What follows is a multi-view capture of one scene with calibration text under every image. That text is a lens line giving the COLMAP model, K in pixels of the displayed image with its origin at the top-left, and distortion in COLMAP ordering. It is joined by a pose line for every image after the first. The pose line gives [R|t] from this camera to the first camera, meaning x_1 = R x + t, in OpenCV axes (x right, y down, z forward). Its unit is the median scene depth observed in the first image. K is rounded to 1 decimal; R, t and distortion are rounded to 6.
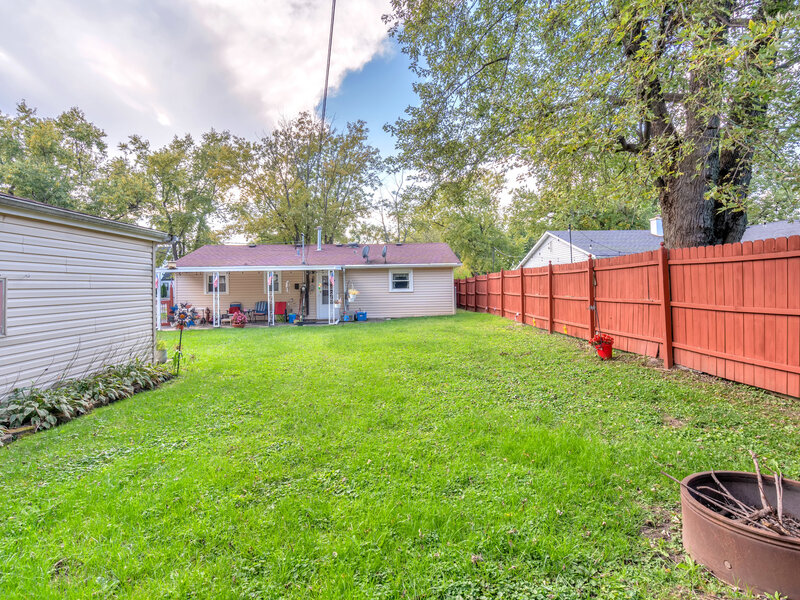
lens RADIAL K [[415.5, 0, 400.6], [0, 415.5, 283.3], [0, 0, 1]] dist [-0.000394, -0.000477]
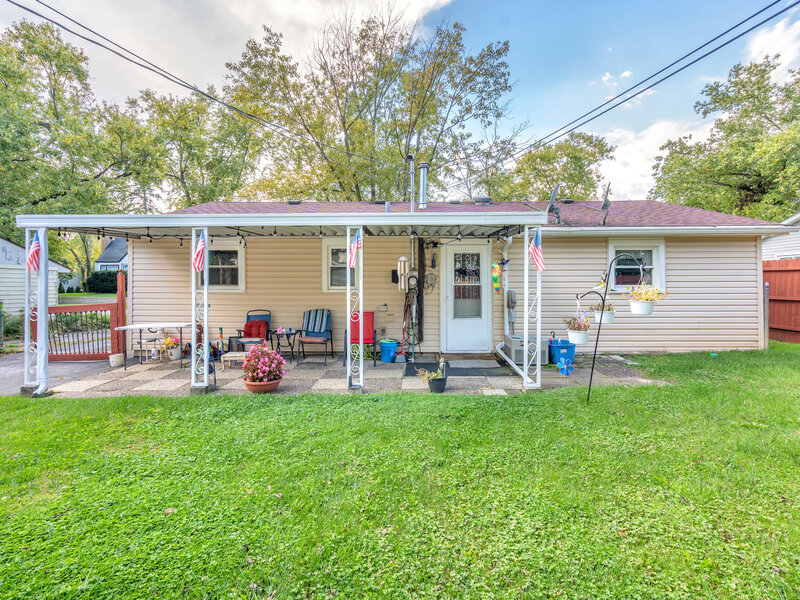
lens RADIAL K [[415.5, 0, 400.6], [0, 415.5, 283.3], [0, 0, 1]] dist [-0.000394, -0.000477]
pose [[0.997135, 0.013666, -0.074396, -0.139888], [-0.013326, 0.999898, 0.005058, 0.008306], [0.074457, -0.004052, 0.997216, 0.371260]]
